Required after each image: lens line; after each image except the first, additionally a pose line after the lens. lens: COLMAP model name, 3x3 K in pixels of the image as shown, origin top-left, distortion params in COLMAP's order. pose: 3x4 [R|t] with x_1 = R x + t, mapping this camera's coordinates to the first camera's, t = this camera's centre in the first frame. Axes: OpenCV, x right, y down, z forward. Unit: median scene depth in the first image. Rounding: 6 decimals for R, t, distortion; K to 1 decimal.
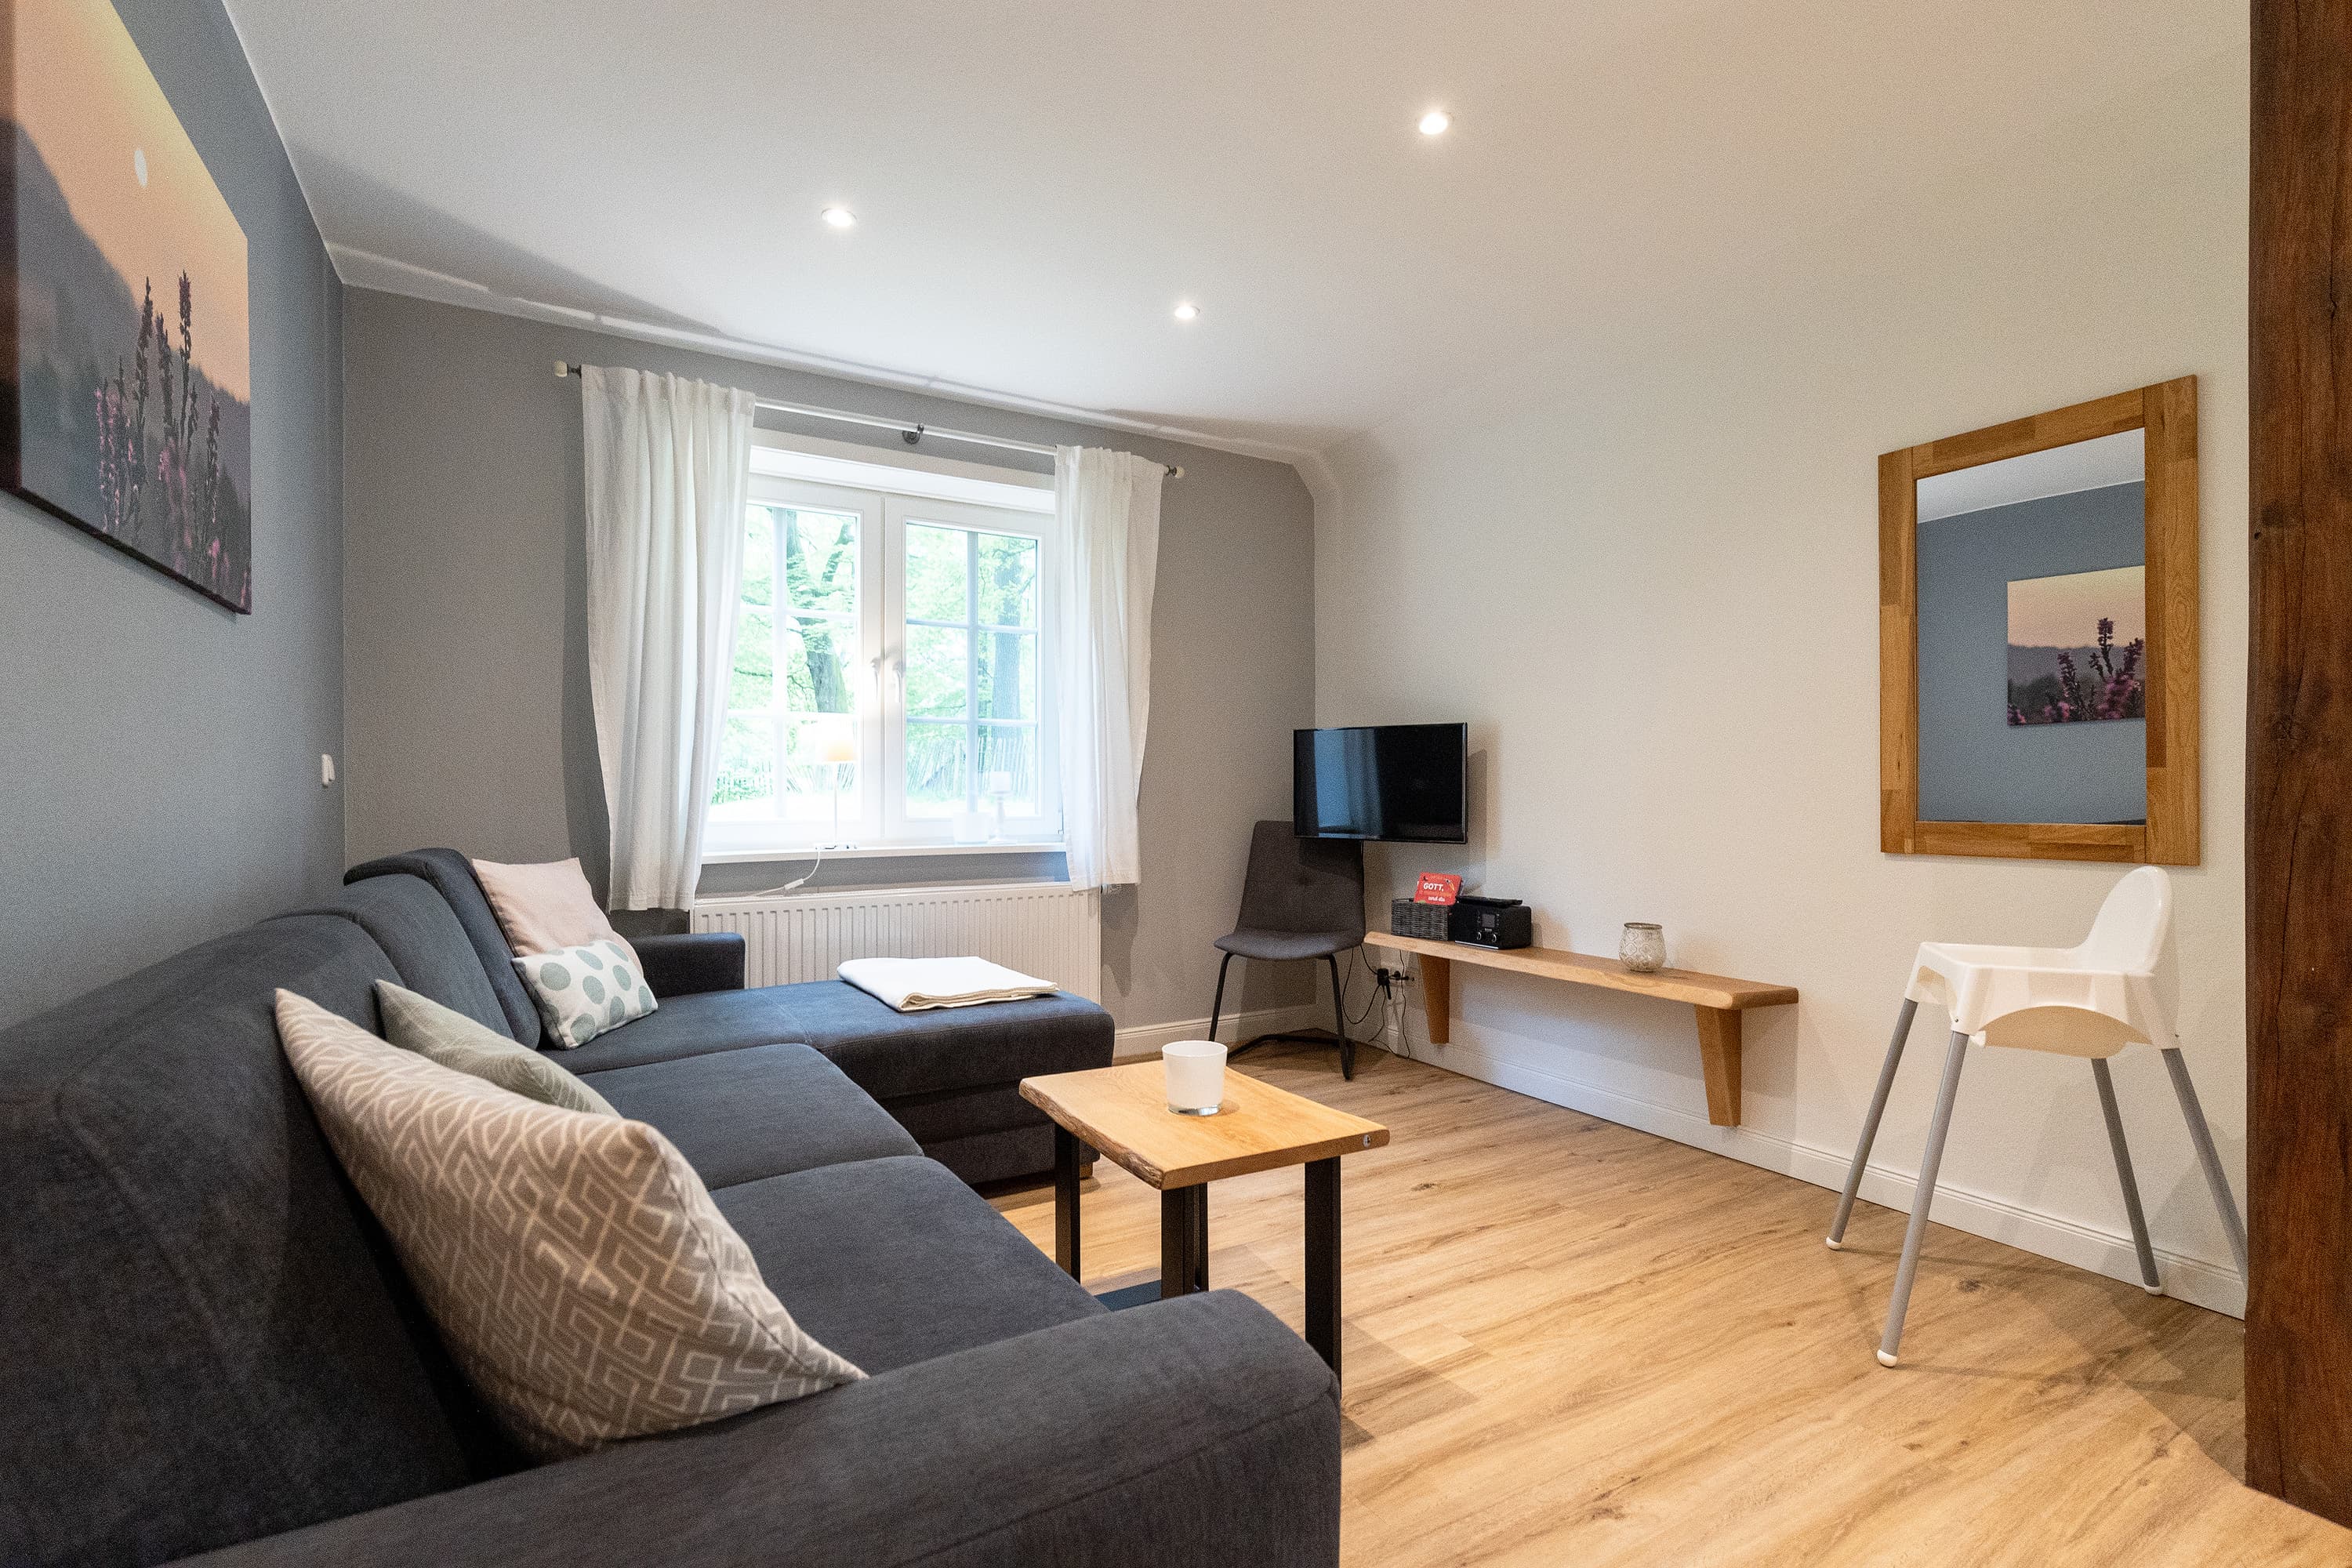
lens RADIAL K [[1104.1, 0, 1196.1], [0, 1104.1, 800.2], [0, 0, 1]] dist [0.008485, -0.000508]
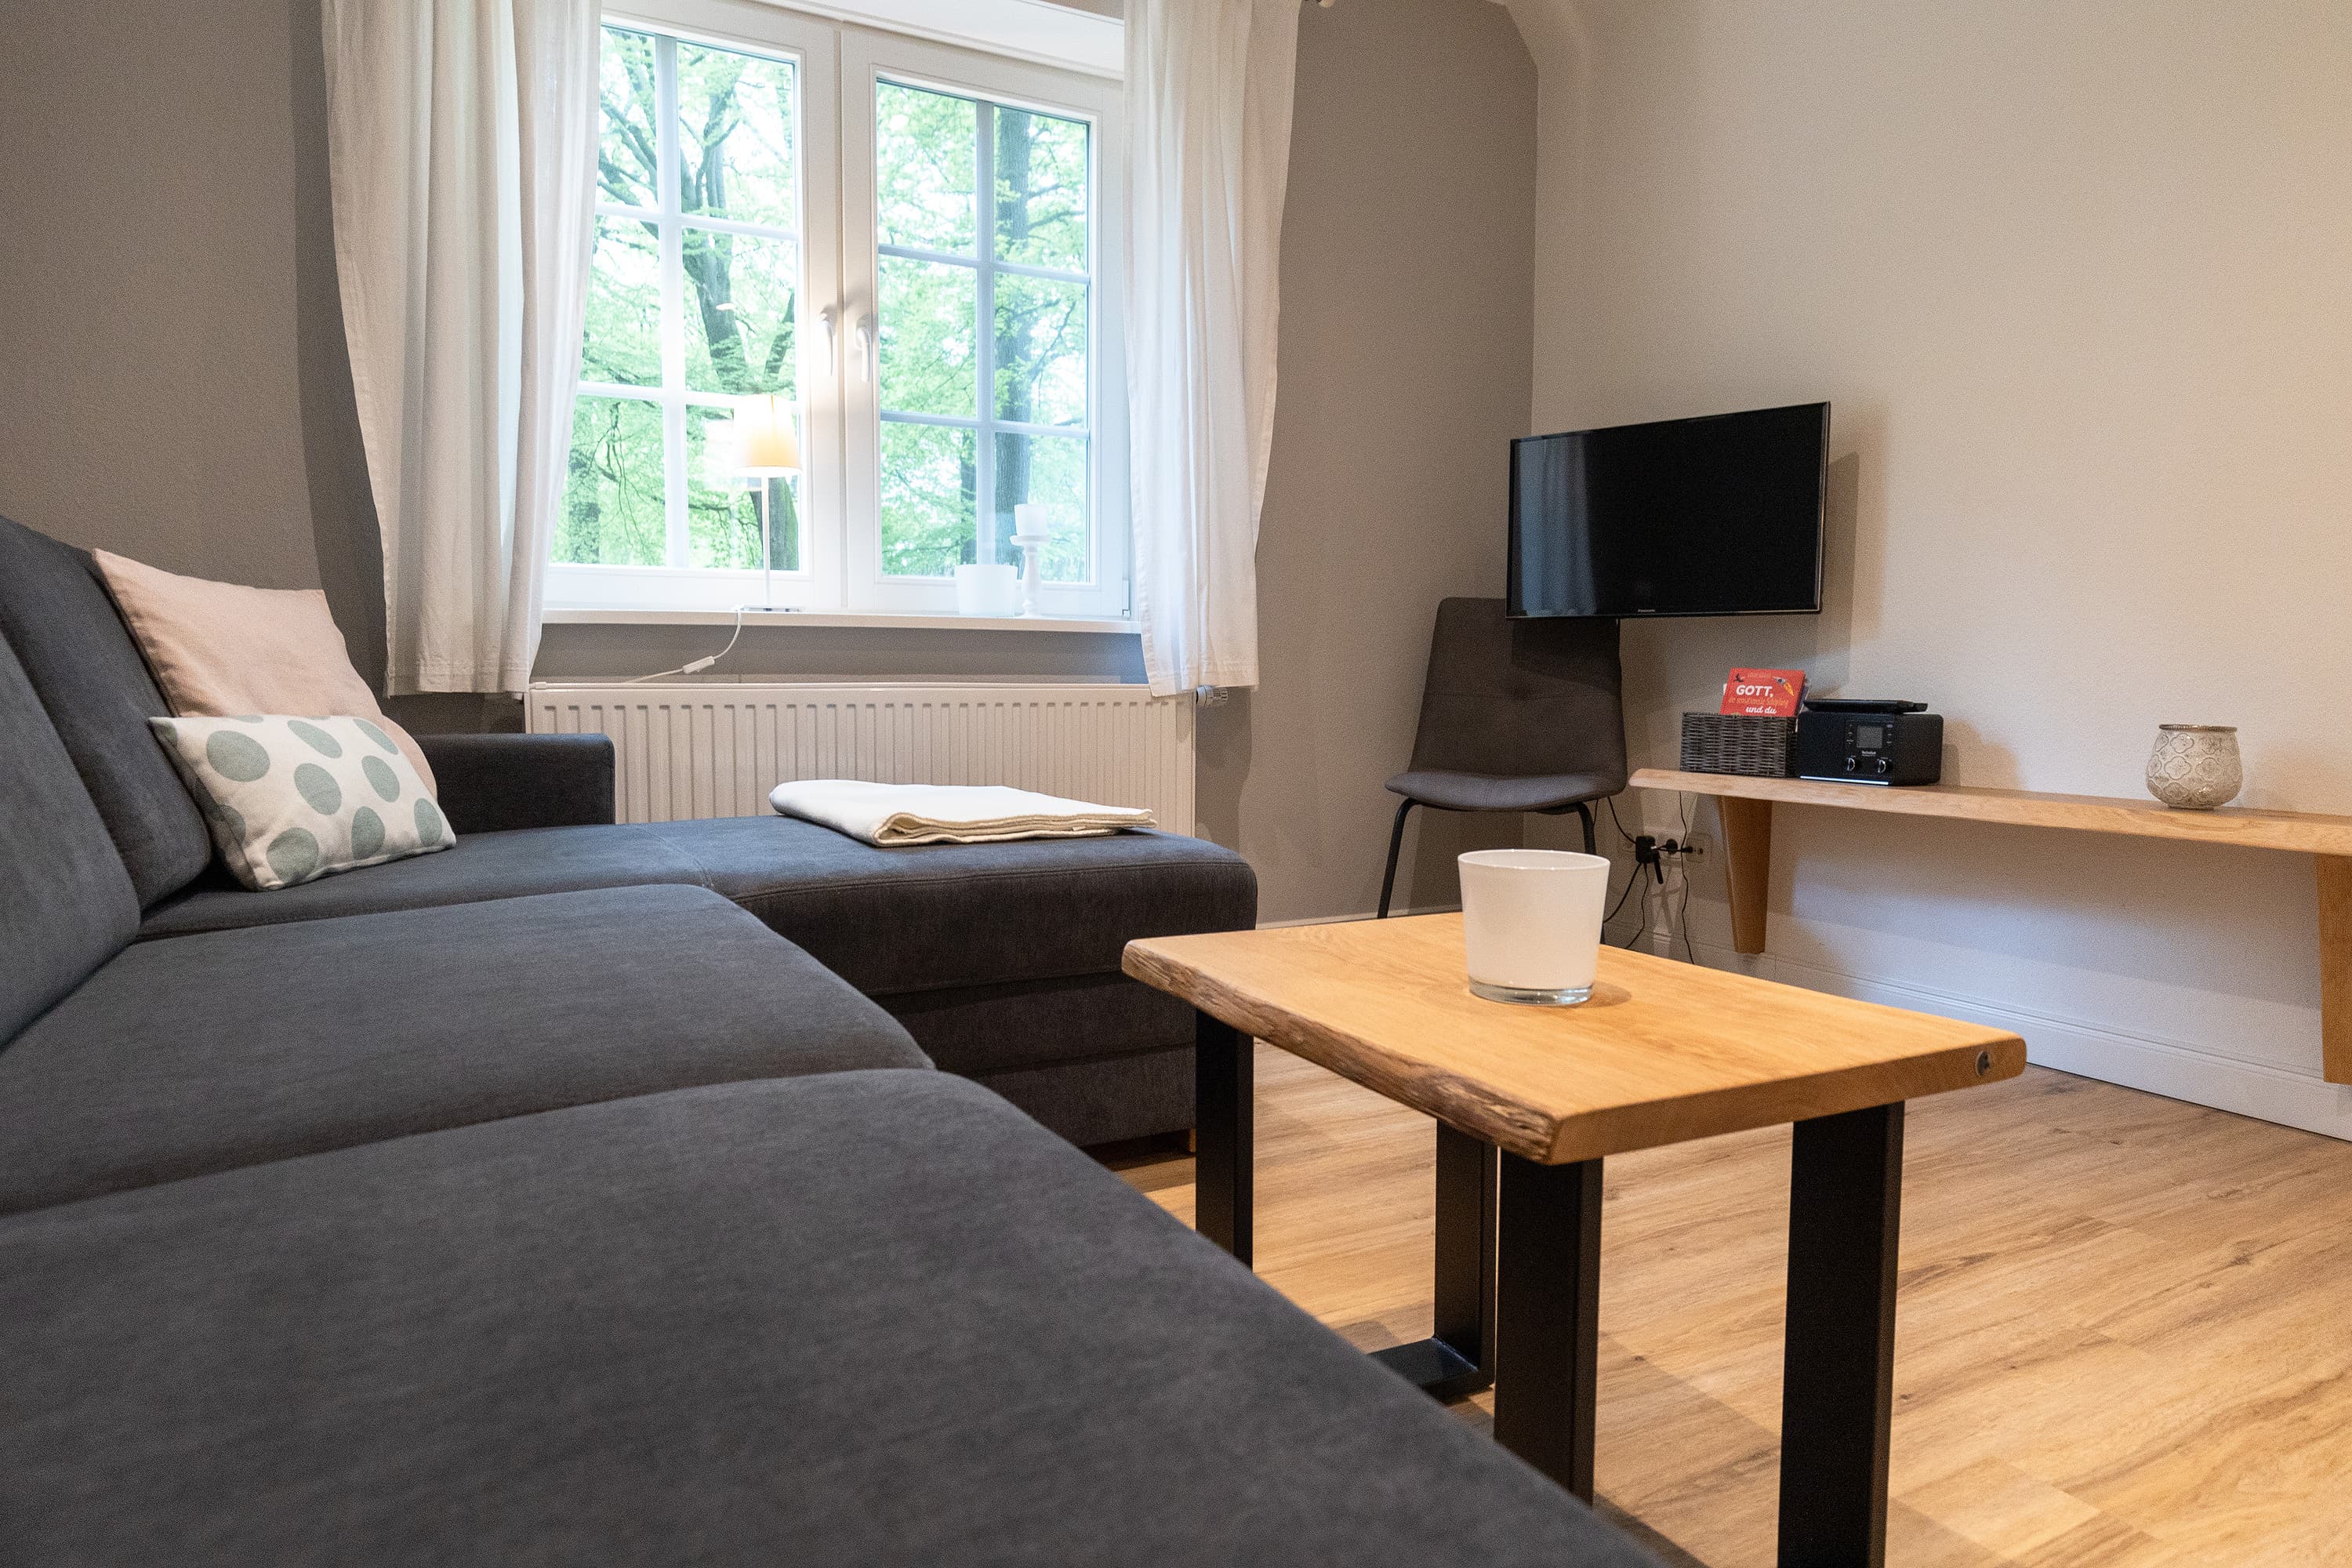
lens RADIAL K [[1432.1, 0, 1168.3], [0, 1432.1, 776.7], [0, 0, 1]] dist [0.006212, 0.000744]
pose [[0.998349, 0.005131, -0.057215, -0.071806], [-0.001570, 0.998069, 0.062103, 0.097489], [0.057424, -0.061911, 0.996428, 0.262101]]
